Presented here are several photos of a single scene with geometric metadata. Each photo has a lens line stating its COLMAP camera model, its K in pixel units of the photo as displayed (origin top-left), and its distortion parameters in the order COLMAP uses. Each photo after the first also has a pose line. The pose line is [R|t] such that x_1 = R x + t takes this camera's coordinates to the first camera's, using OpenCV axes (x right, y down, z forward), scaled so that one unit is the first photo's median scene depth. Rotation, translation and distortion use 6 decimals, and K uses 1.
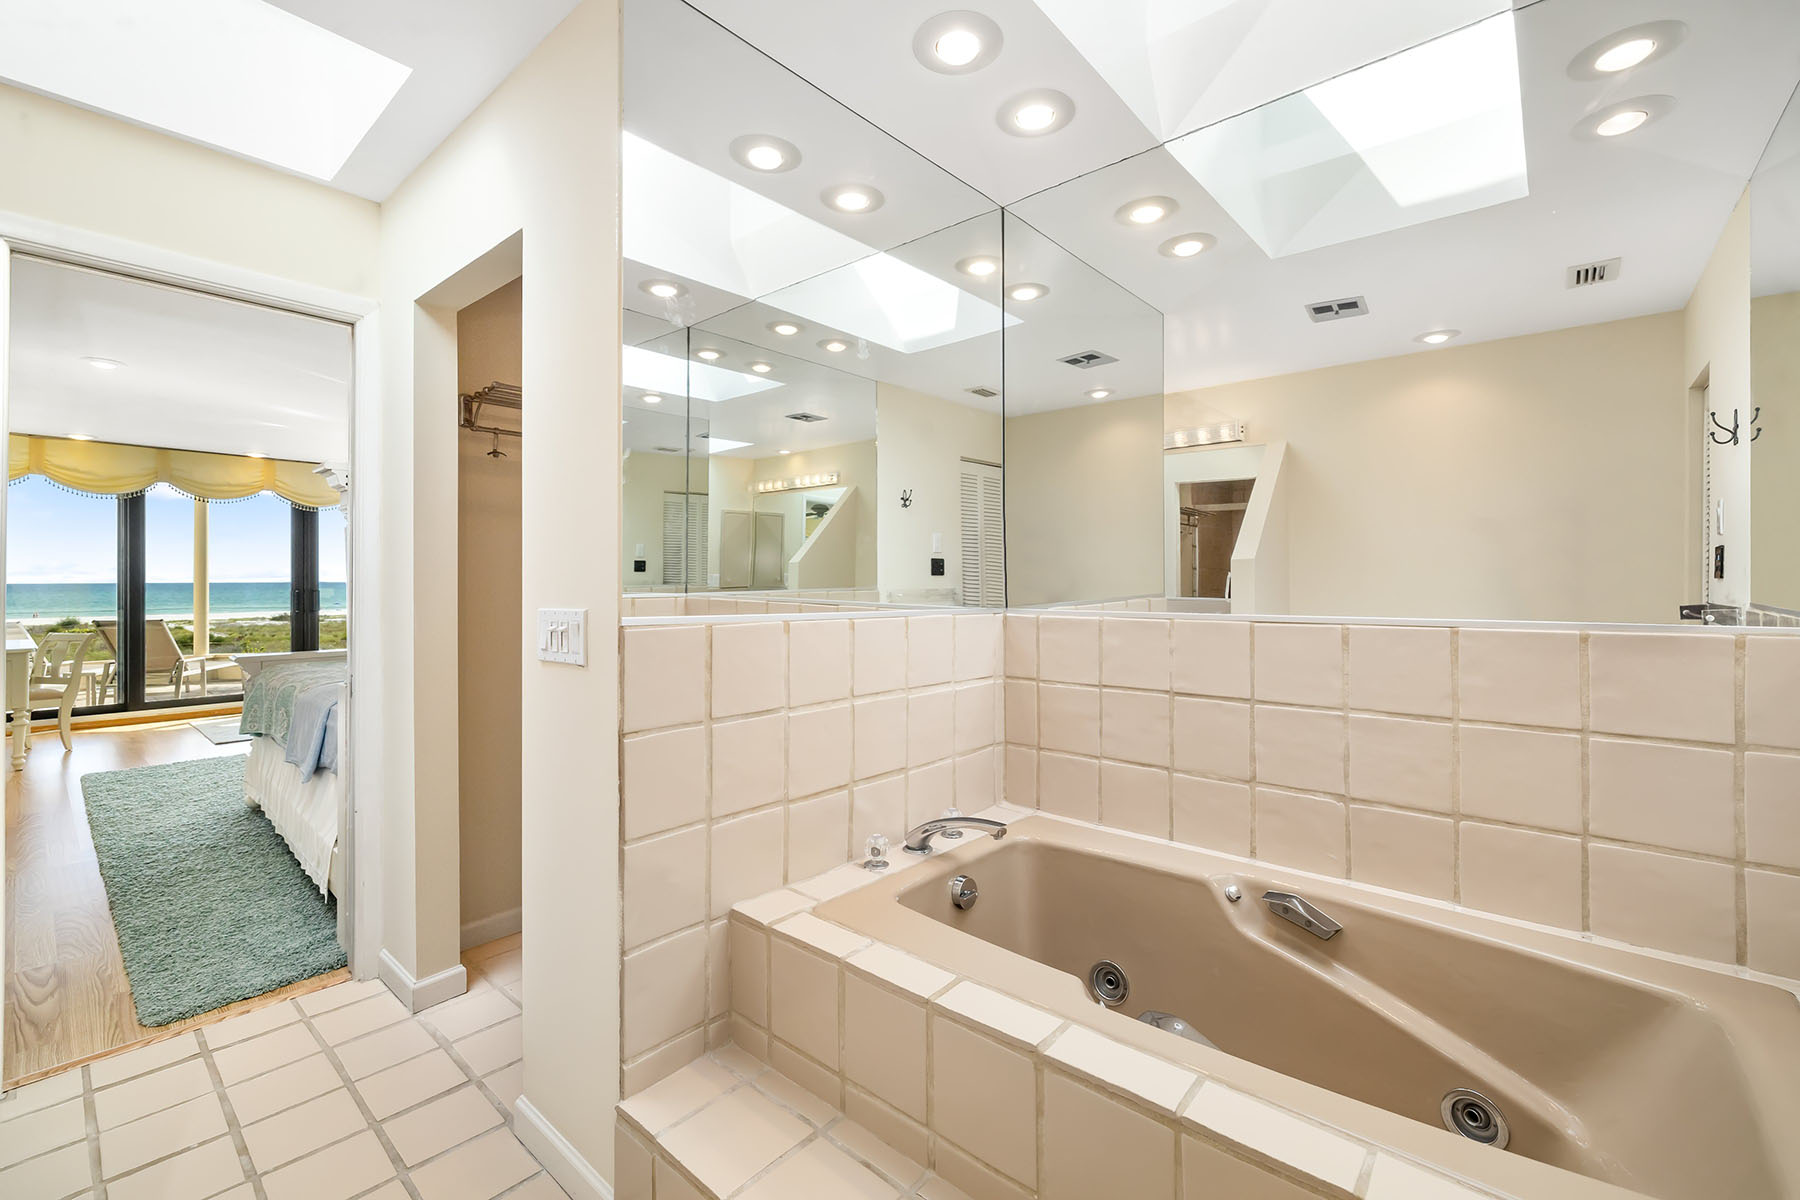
lens RADIAL K [[763.5, 0, 913.0], [0, 763.5, 580.4], [0, 0, 1]] dist [-0.000159, 0.000044]
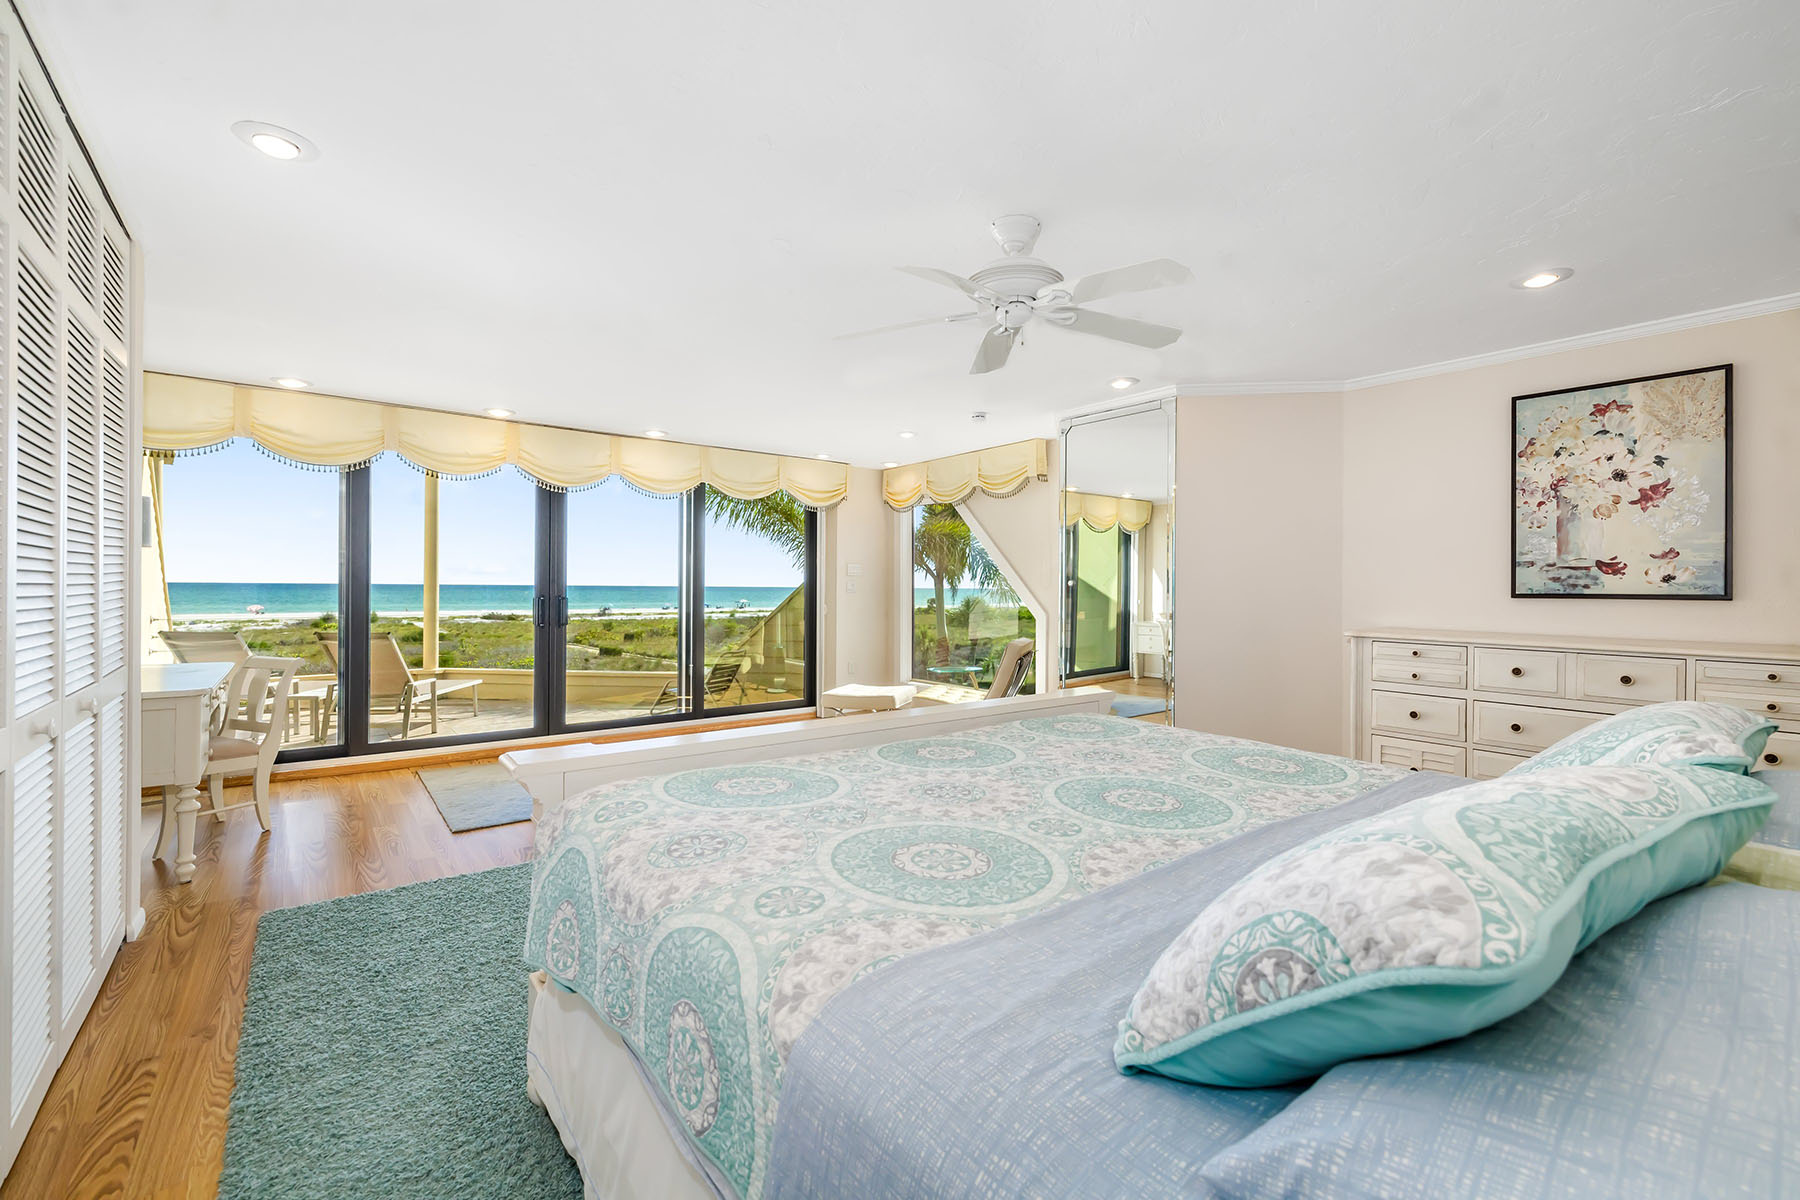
lens RADIAL K [[763.5, 0, 913.0], [0, 763.5, 580.4], [0, 0, 1]] dist [-0.000159, 0.000044]
pose [[0.982902, 0.004140, -0.184084, -0.304461], [-0.005405, 0.999965, -0.006372, -0.000044], [0.184051, 0.007258, 0.982890, 0.320850]]
